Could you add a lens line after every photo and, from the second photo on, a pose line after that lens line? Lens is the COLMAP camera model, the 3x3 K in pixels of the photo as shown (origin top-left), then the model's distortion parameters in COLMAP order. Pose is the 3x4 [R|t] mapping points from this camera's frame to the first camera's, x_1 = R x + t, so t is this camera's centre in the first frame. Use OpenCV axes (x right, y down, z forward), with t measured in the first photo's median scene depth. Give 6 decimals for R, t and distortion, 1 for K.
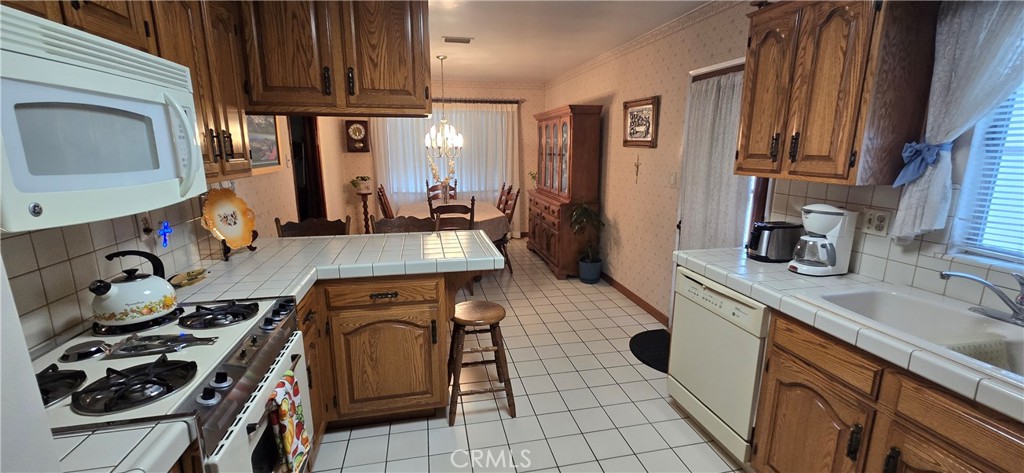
lens RADIAL K [[418.4, 0, 514.2], [0, 418.4, 236.3], [0, 0, 1]] dist [-0.000100, 0.000398]
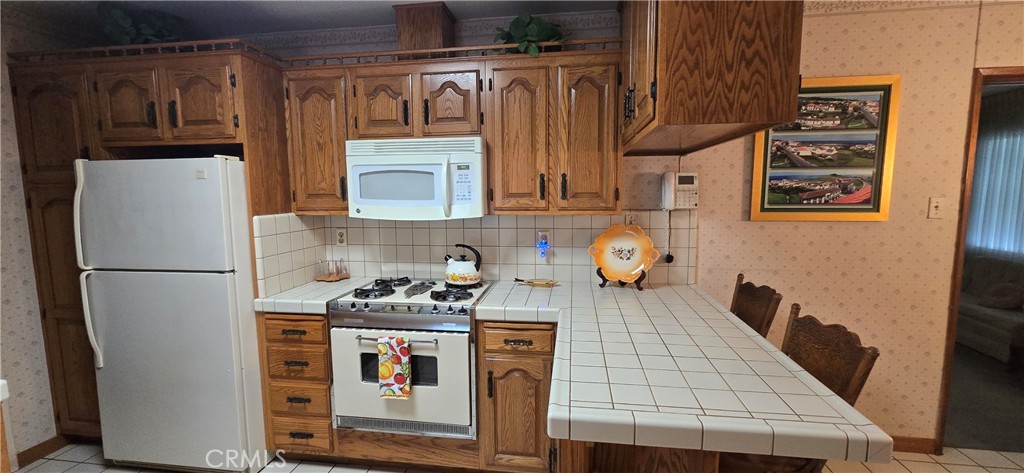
lens RADIAL K [[418.4, 0, 514.2], [0, 418.4, 236.3], [0, 0, 1]] dist [-0.000100, 0.000398]
pose [[-0.348126, 0.102134, -0.931867, 0.180773], [-0.190100, 0.965703, 0.176860, -0.094792], [0.917971, 0.238718, -0.316771, 0.461823]]
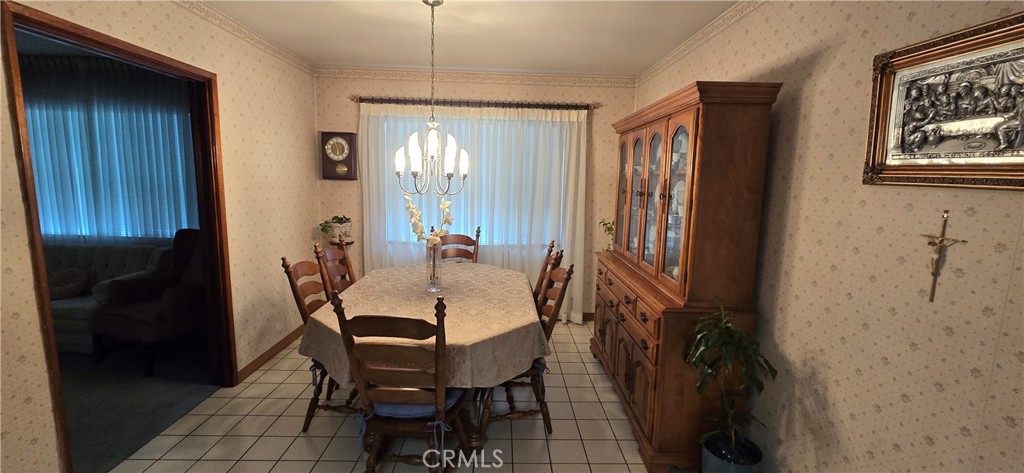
lens RADIAL K [[418.4, 0, 514.2], [0, 418.4, 236.3], [0, 0, 1]] dist [-0.000100, 0.000398]
pose [[0.982018, 0.051439, -0.181646, 0.030503], [-0.064589, 0.995644, -0.067233, -0.105185], [0.177396, 0.077756, 0.981063, 0.501727]]
